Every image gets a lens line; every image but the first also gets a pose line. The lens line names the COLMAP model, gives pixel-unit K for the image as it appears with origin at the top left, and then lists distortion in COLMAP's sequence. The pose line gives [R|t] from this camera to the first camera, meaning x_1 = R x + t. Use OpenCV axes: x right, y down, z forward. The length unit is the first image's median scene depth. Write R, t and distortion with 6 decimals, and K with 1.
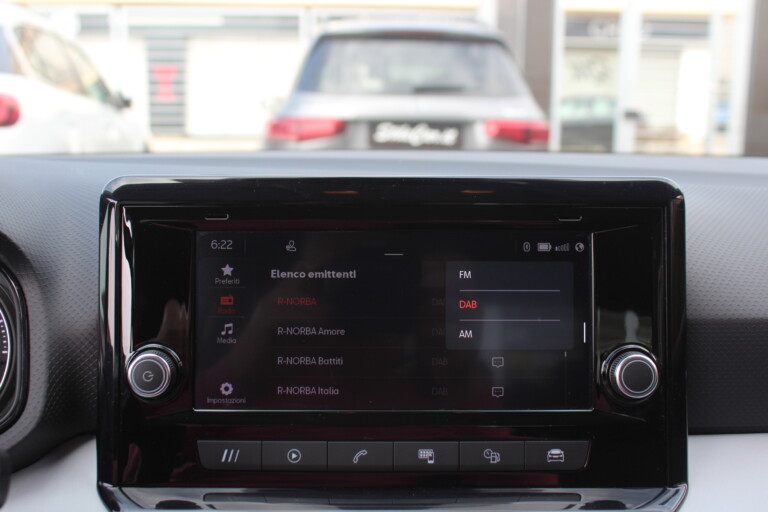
lens RADIAL K [[893.4, 0, 384.0], [0, 893.4, 256.0], [0, 0, 1]] dist [-0.074559, 0.033459]
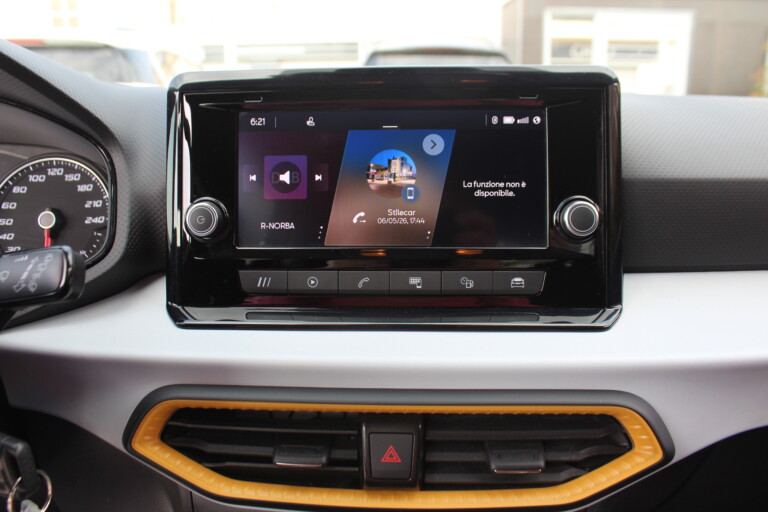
lens RADIAL K [[640.4, 0, 381.0], [0, 640.4, 249.3], [0, 0, 1]] dist [-0.169482, 0.152679]
pose [[0.997836, -0.002768, -0.065686, 0.057153], [0.005868, 0.998875, 0.047048, 0.130588], [0.065482, -0.047331, 0.996731, 0.083715]]
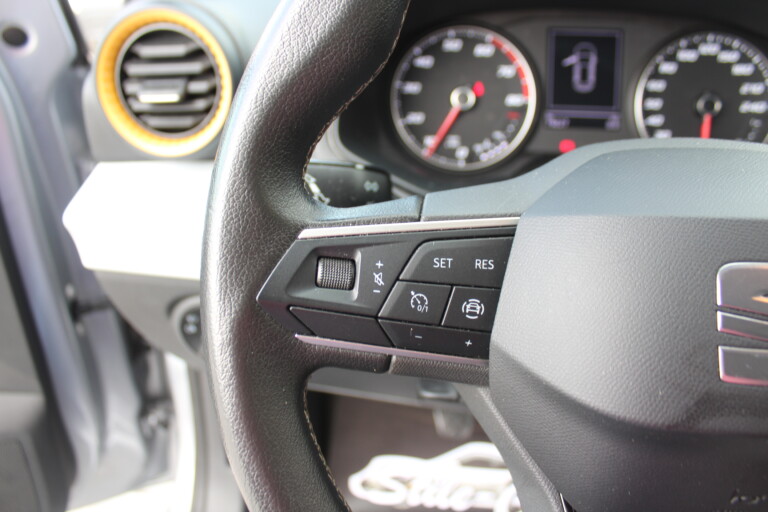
lens RADIAL K [[622.9, 0, 380.5], [0, 622.9, 253.7], [0, 0, 1]] dist [-0.168447, 0.134732]
pose [[0.978743, 0.079579, -0.189020, -0.925908], [-0.008874, 0.937219, 0.348628, 0.018631], [0.204897, -0.339540, 0.918003, 0.051103]]
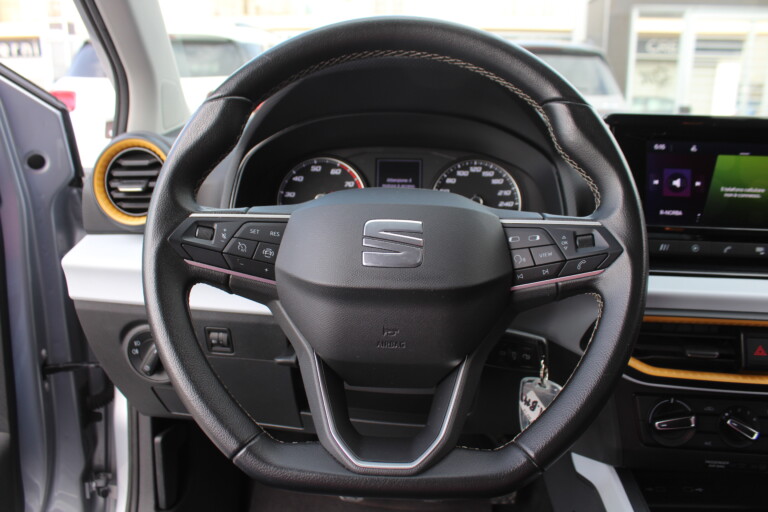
lens RADIAL K [[640.4, 0, 381.0], [0, 640.4, 249.3], [0, 0, 1]] dist [-0.169482, 0.152679]
pose [[0.987504, 0.034016, -0.153877, -0.589704], [-0.024584, 0.997724, 0.062791, 0.149846], [0.155662, -0.058224, 0.986093, -0.533724]]
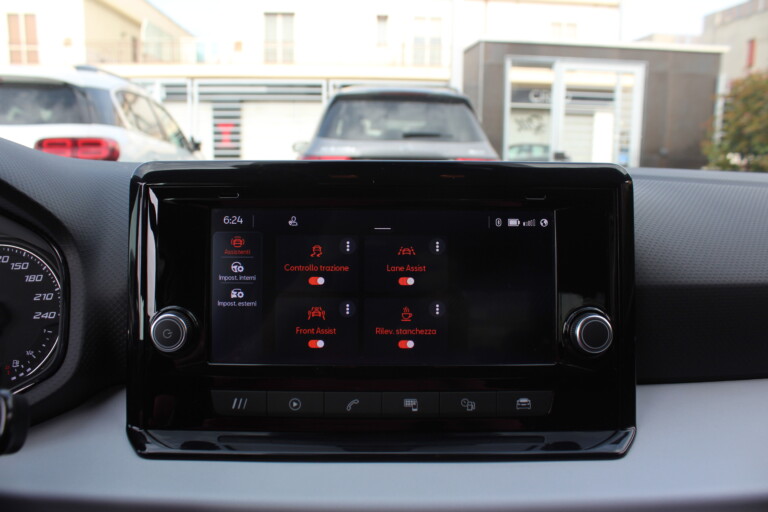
lens RADIAL K [[640.4, 0, 381.0], [0, 640.4, 249.3], [0, 0, 1]] dist [-0.169482, 0.152679]
pose [[0.999996, 0.000643, -0.002873, 0.011232], [-0.000686, 0.999888, -0.014933, 0.036959], [0.002863, 0.014935, 0.999884, 0.181148]]
